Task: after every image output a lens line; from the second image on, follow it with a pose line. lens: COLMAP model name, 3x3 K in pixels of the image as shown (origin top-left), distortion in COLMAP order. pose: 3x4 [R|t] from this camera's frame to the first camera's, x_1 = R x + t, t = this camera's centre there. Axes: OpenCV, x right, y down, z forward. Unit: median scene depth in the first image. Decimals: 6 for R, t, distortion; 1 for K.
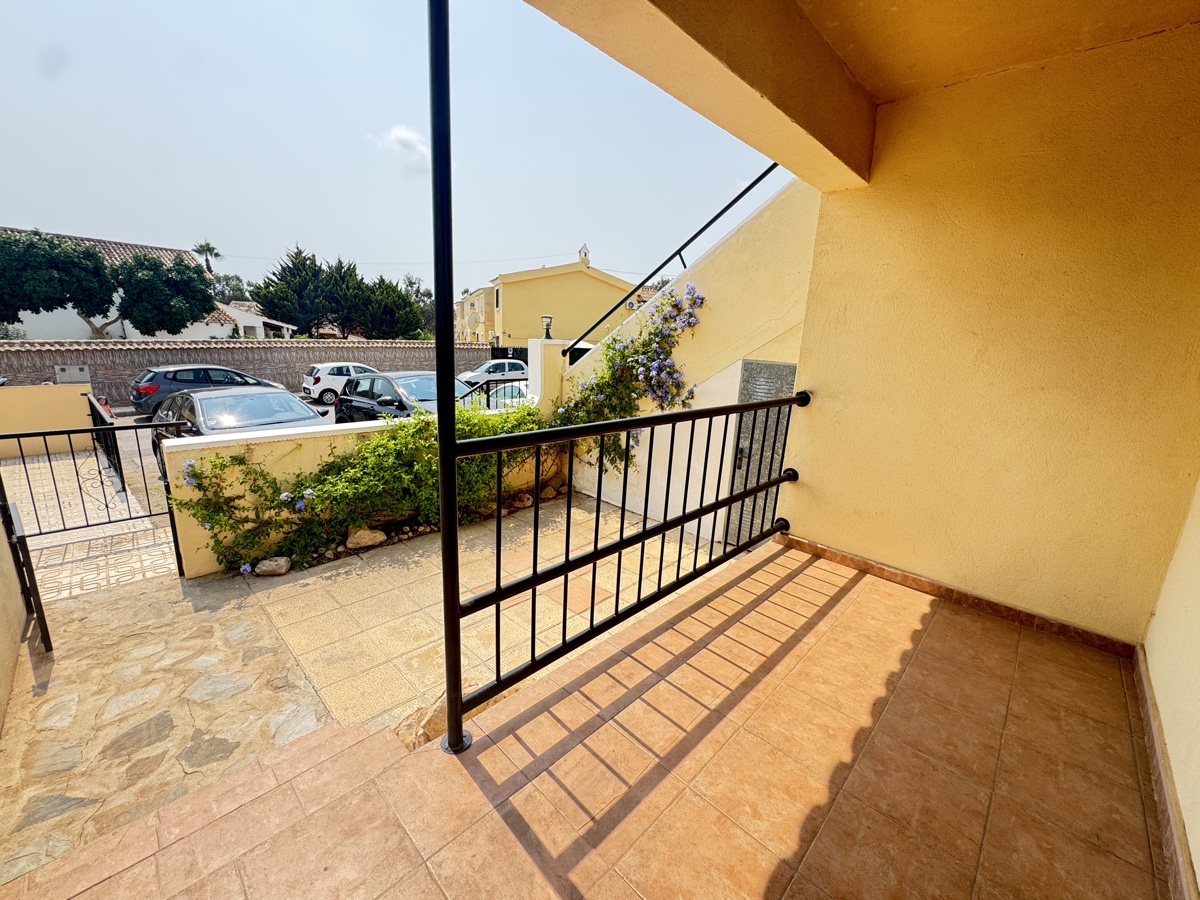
lens RADIAL K [[477.9, 0, 603.8], [0, 477.9, 447.3], [0, 0, 1]] dist [-0.005172, 0.000644]
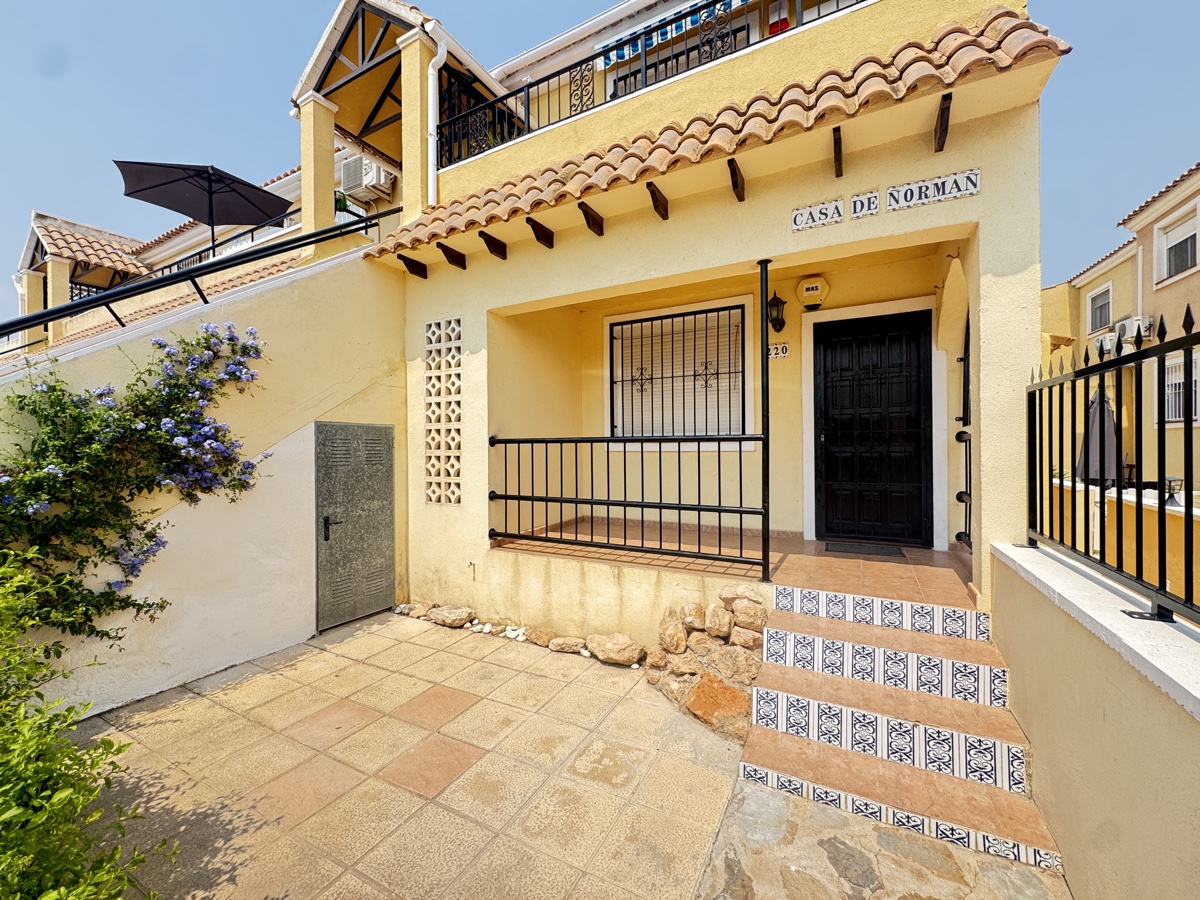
lens RADIAL K [[477.9, 0, 601.3], [0, 477.9, 449.7], [0, 0, 1]] dist [-0.005172, 0.000644]
pose [[-0.272625, -0.048979, 0.960873, -0.742637], [0.216916, 0.969861, 0.110981, -0.113389], [-0.937349, 0.238685, -0.253784, 0.730983]]
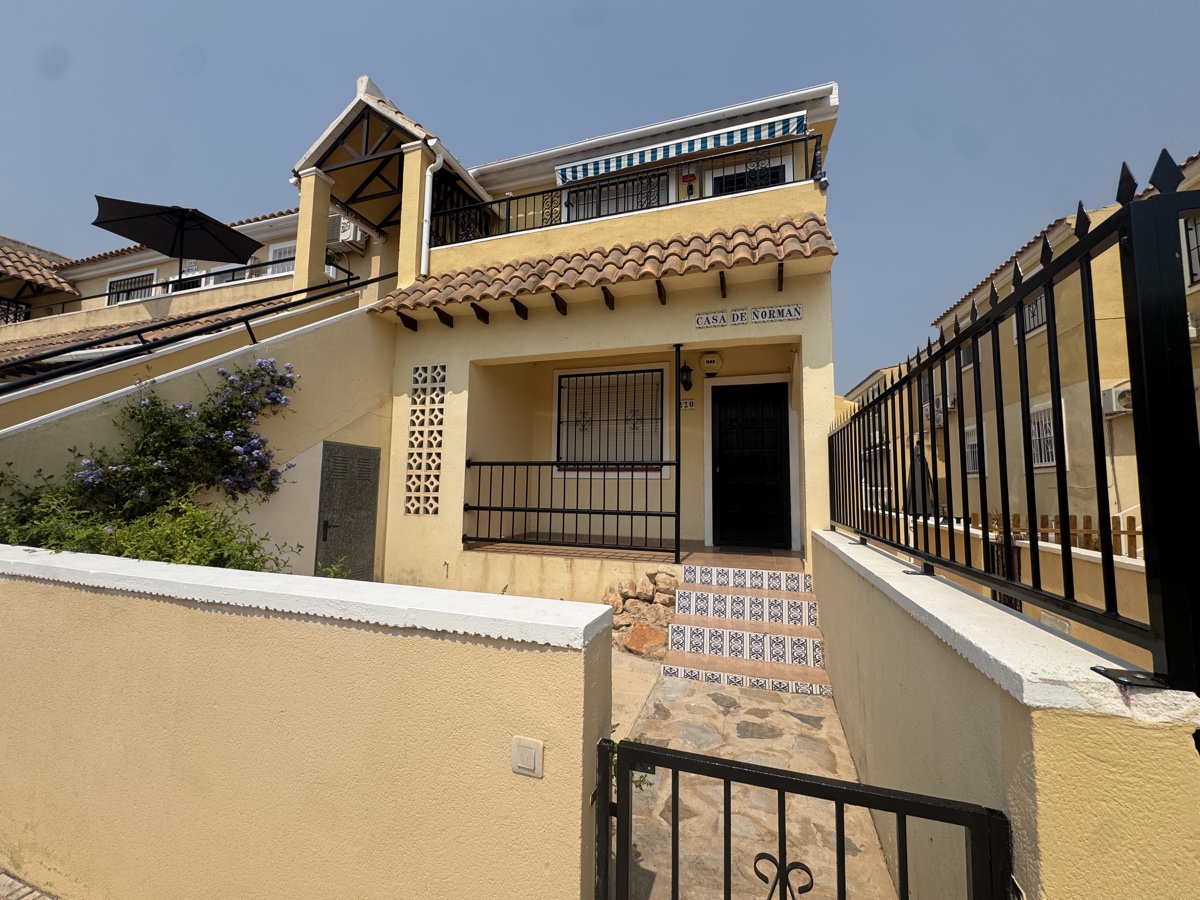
lens RADIAL K [[477.9, 0, 601.4], [0, 477.9, 450.1], [0, 0, 1]] dist [-0.005172, 0.000644]
pose [[-0.435145, 0.025518, 0.899999, -0.995524], [0.172442, 0.983455, 0.055491, -0.113018], [-0.883693, 0.179344, -0.432346, 0.913418]]
